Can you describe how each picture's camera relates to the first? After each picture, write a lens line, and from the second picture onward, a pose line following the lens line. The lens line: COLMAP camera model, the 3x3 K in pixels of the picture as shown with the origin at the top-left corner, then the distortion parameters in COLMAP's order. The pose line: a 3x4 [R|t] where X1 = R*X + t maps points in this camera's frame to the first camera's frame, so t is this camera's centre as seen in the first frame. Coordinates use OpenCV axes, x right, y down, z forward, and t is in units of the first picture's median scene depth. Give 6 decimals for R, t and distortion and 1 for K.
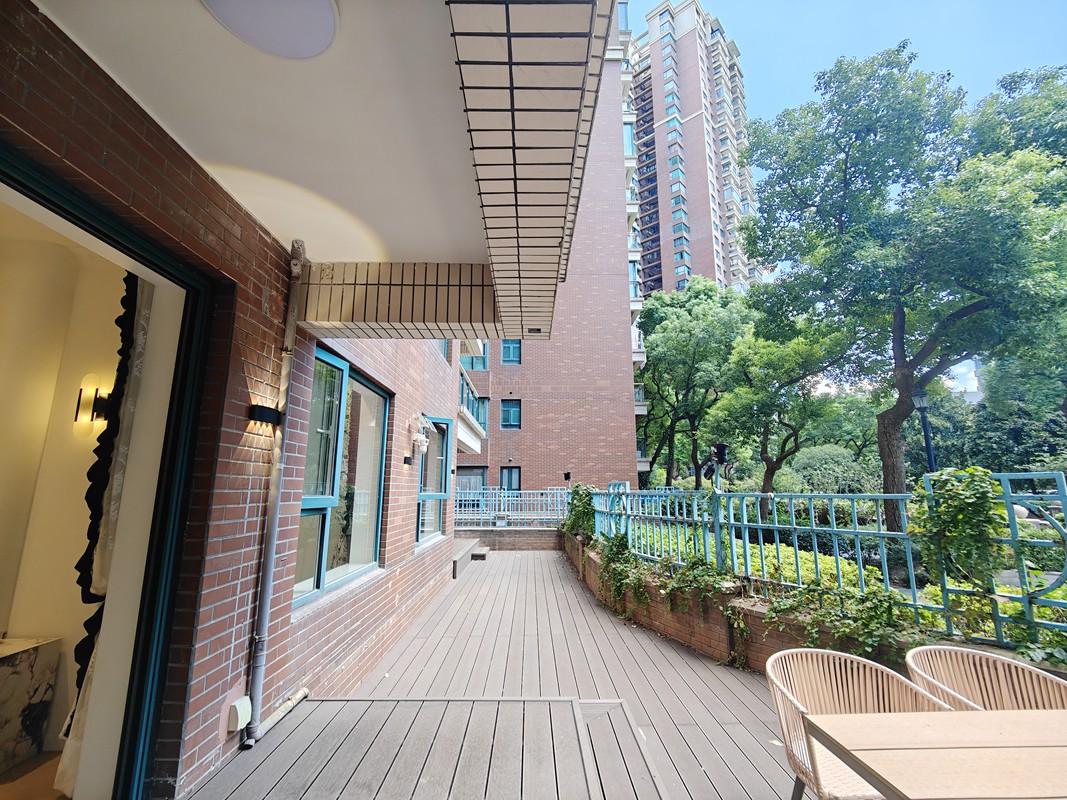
lens RADIAL K [[464.2, 0, 533.5], [0, 464.2, 400.0], [0, 0, 1]] dist [0.015864, -0.011710]
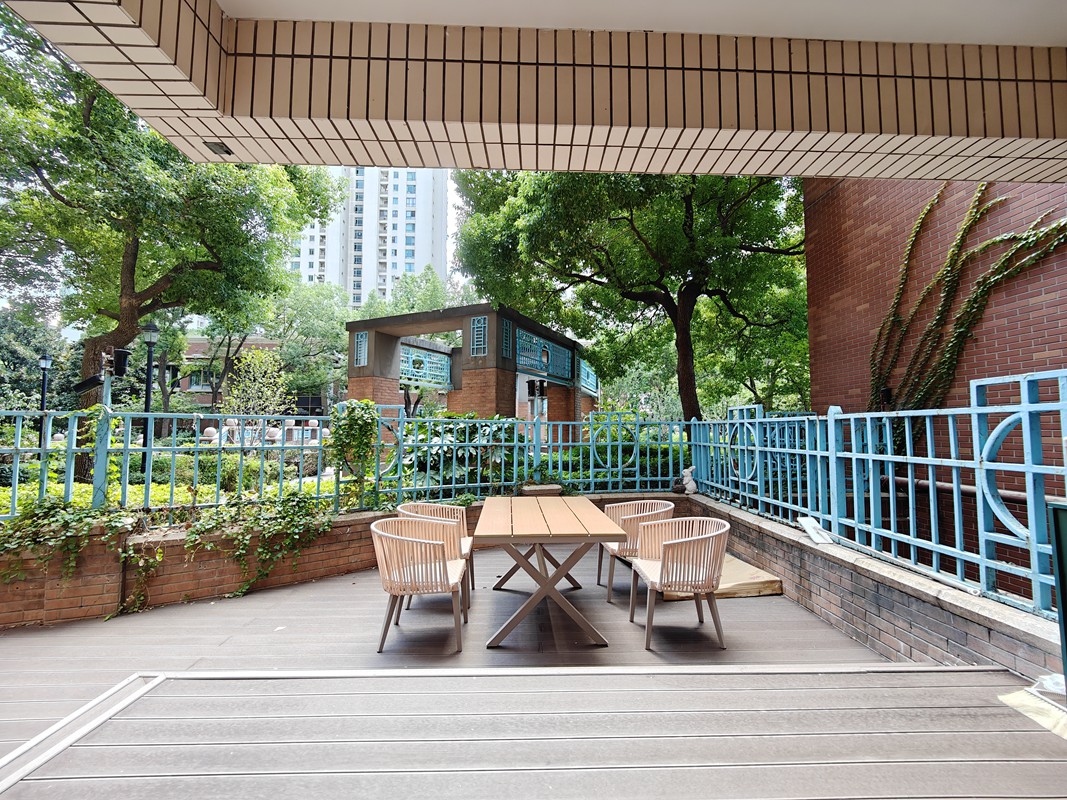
lens RADIAL K [[464.2, 0, 533.5], [0, 464.2, 400.0], [0, 0, 1]] dist [0.015864, -0.011710]
pose [[-0.018198, 0.068169, 0.997508, -0.562017], [-0.196221, 0.978028, -0.070417, 0.138026], [-0.980391, -0.197013, -0.004422, 0.451804]]
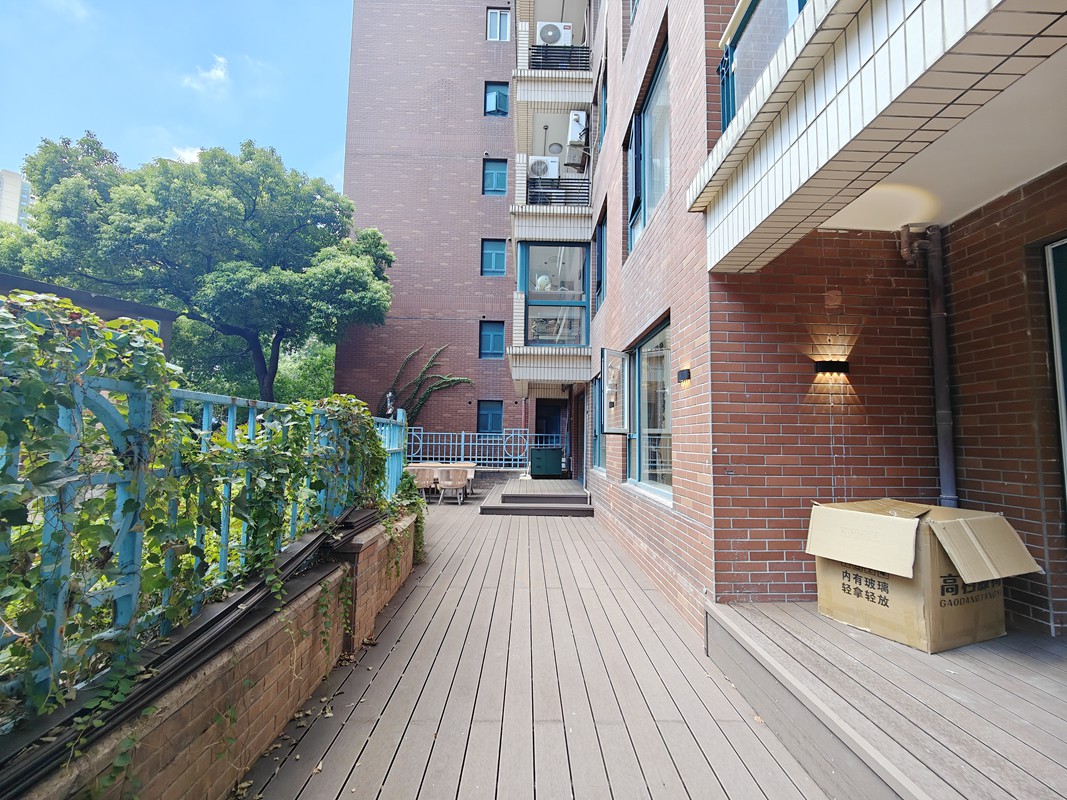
lens RADIAL K [[464.2, 0, 533.5], [0, 464.2, 400.0], [0, 0, 1]] dist [0.015864, -0.011710]
pose [[-0.999853, -0.012754, -0.011479, -0.042673], [-0.009075, 0.960810, -0.277060, 0.765048], [0.014563, -0.276915, -0.960784, 3.585680]]
